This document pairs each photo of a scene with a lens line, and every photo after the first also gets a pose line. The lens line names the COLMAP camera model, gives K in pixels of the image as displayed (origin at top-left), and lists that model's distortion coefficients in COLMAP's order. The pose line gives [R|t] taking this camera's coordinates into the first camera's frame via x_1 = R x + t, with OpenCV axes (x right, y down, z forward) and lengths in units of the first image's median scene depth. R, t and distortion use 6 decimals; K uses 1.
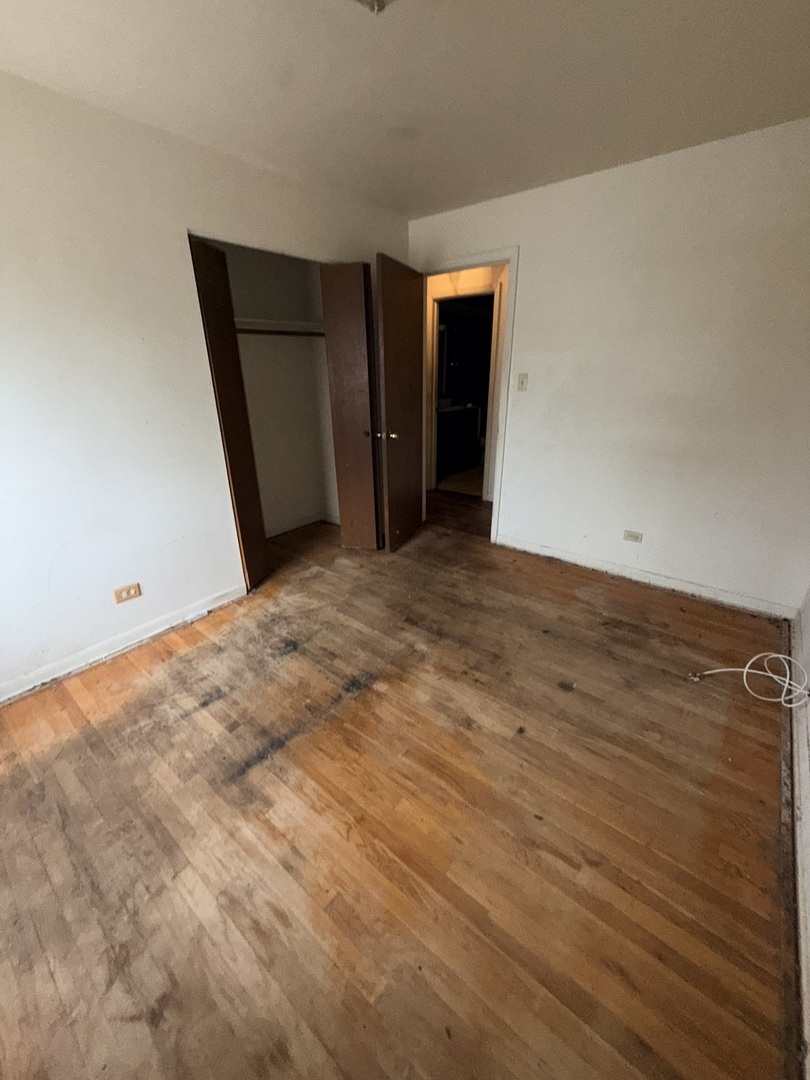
lens RADIAL K [[429.3, 0, 407.0], [0, 429.3, 541.8], [0, 0, 1]] dist [-0.001839, 0.000539]
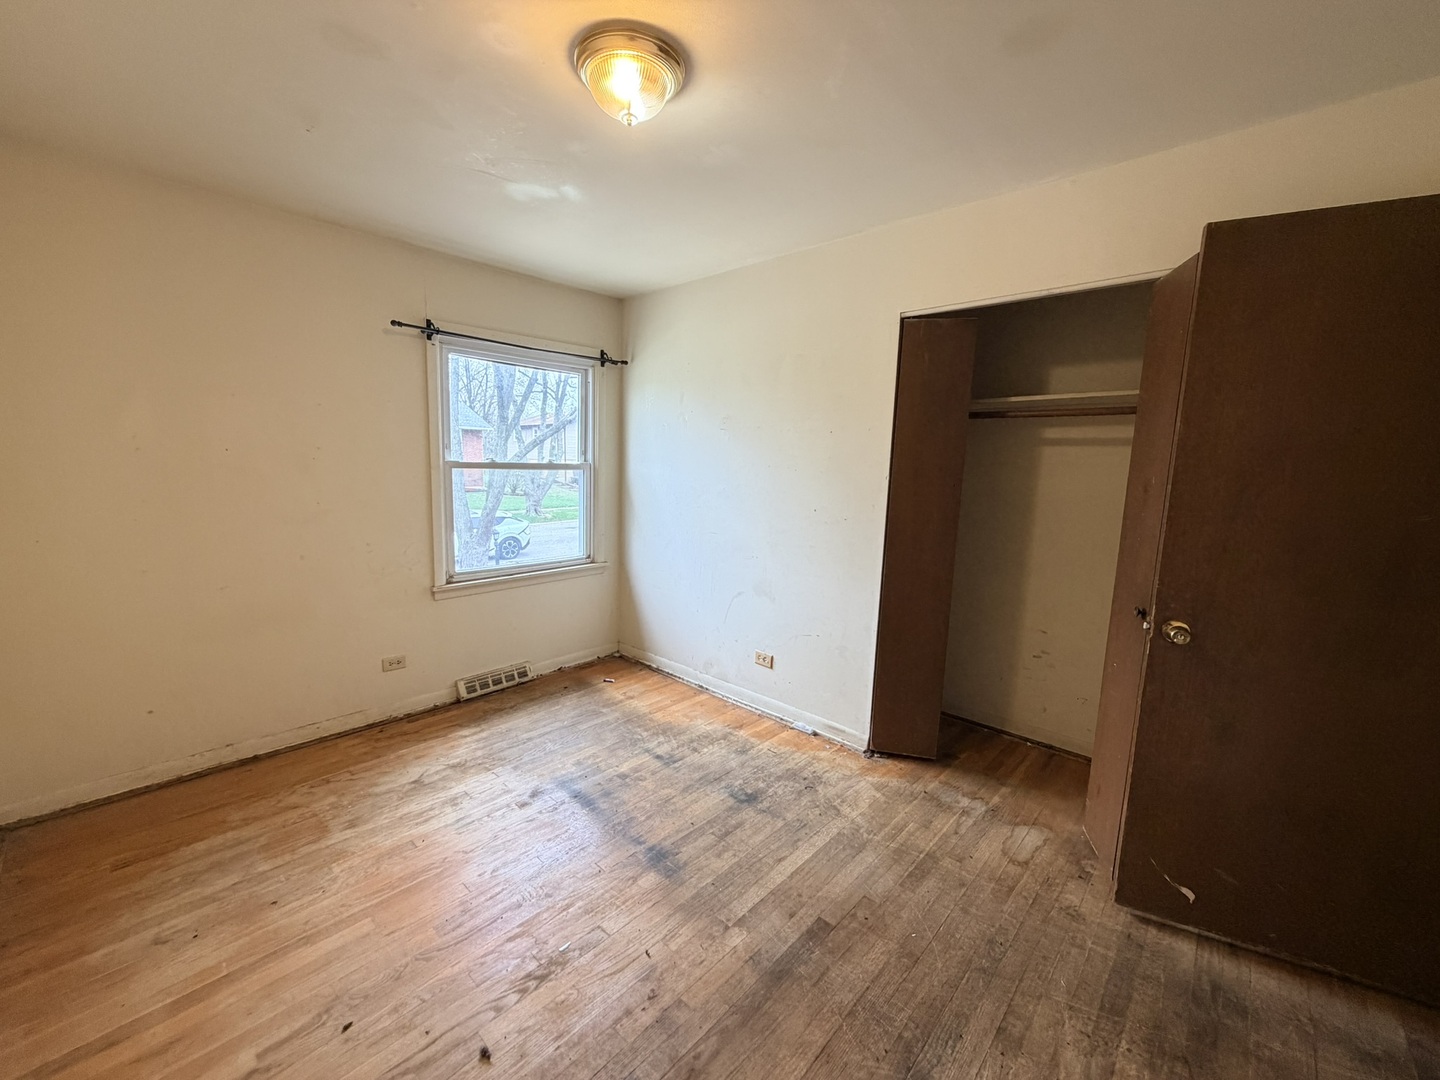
lens RADIAL K [[572.4, 0, 725.9], [0, 572.4, 539.4], [0, 0, 1]] dist [-0.001839, 0.000539]
pose [[-0.075579, 0.145391, -0.986483, 0.678630], [-0.400475, 0.901592, 0.163562, -0.329408], [0.913185, 0.407424, -0.009916, 0.776149]]
